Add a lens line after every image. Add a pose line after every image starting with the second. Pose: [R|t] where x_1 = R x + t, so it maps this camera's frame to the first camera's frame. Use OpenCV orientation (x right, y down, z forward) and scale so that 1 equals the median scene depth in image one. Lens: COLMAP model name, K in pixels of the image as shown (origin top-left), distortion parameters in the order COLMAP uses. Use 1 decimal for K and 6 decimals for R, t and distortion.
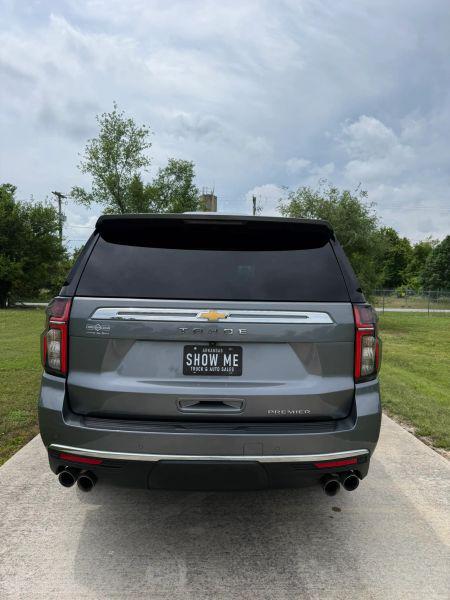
lens RADIAL K [[426.1, 0, 225.0], [0, 426.1, 300.0], [0, 0, 1]] dist [0.002194, -0.010368]
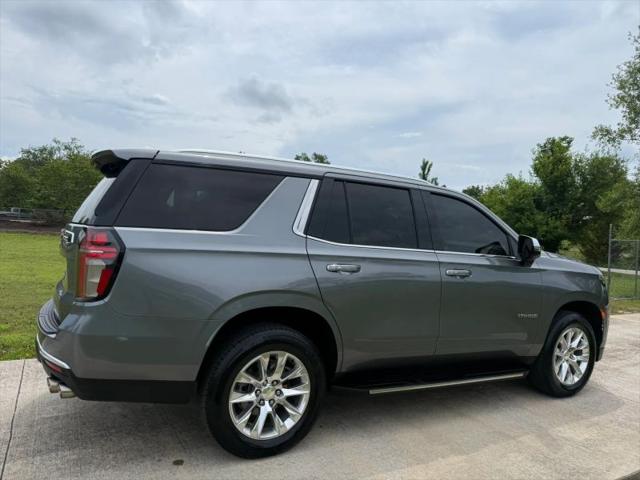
lens RADIAL K [[448.0, 0, 317.7], [0, 448.0, 245.8], [0, 0, 1]] dist [0.070666, -0.088968]
pose [[0.457158, 0.036352, -0.888642, 0.198680], [-0.072784, 0.997342, 0.003355, 0.001278], [0.886402, 0.063146, 0.458589, 0.127145]]
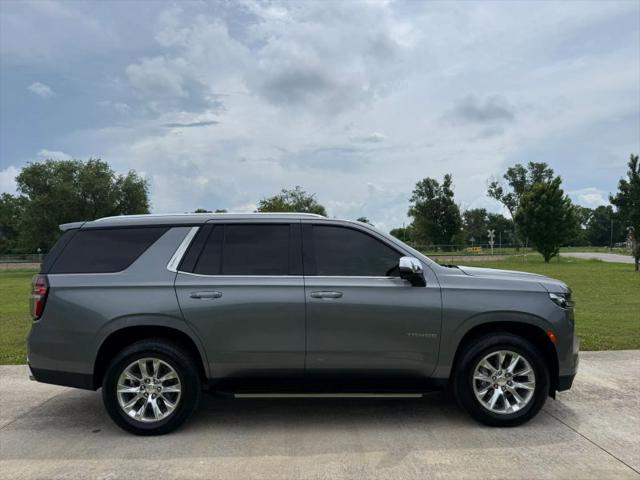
lens RADIAL K [[451.2, 0, 319.3], [0, 451.2, 242.7], [0, 0, 1]] dist [0.063845, -0.098574]
pose [[-0.004965, -0.040032, -0.999186, 0.273883], [-0.008483, 0.999164, -0.039989, -0.007401], [0.999952, 0.008278, -0.005300, 0.272966]]
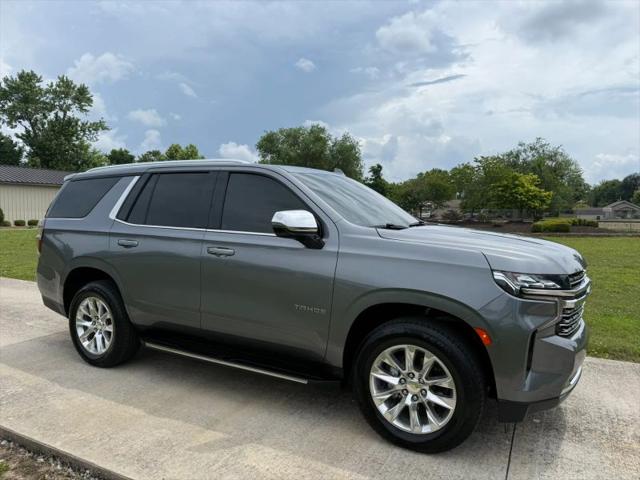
lens RADIAL K [[451.2, 0, 310.5], [0, 451.2, 240.9], [0, 0, 1]] dist [0.073142, -0.097265]
pose [[-0.509459, 0.028310, -0.860029, 0.200148], [-0.040315, 0.997576, 0.056719, -0.007875], [0.859550, 0.063568, -0.507083, 0.410267]]
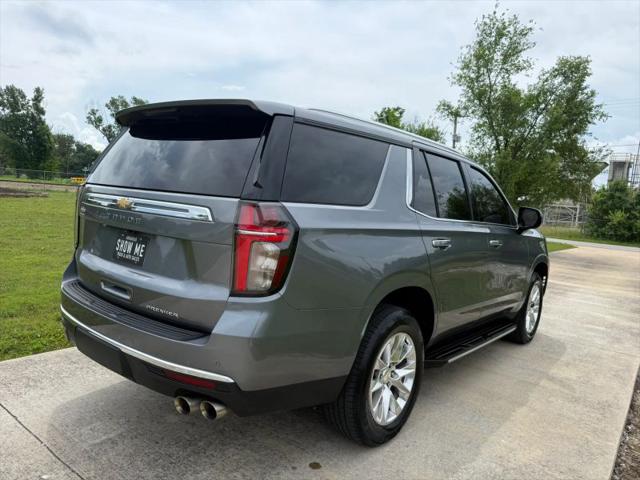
lens RADIAL K [[451.2, 0, 319.3], [0, 451.2, 242.7], [0, 0, 1]] dist [0.063845, -0.098574]
pose [[0.758139, 0.100767, -0.644260, 0.125488], [-0.080366, 0.994895, 0.061038, 0.002946], [0.647121, 0.005501, 0.762367, 0.055490]]
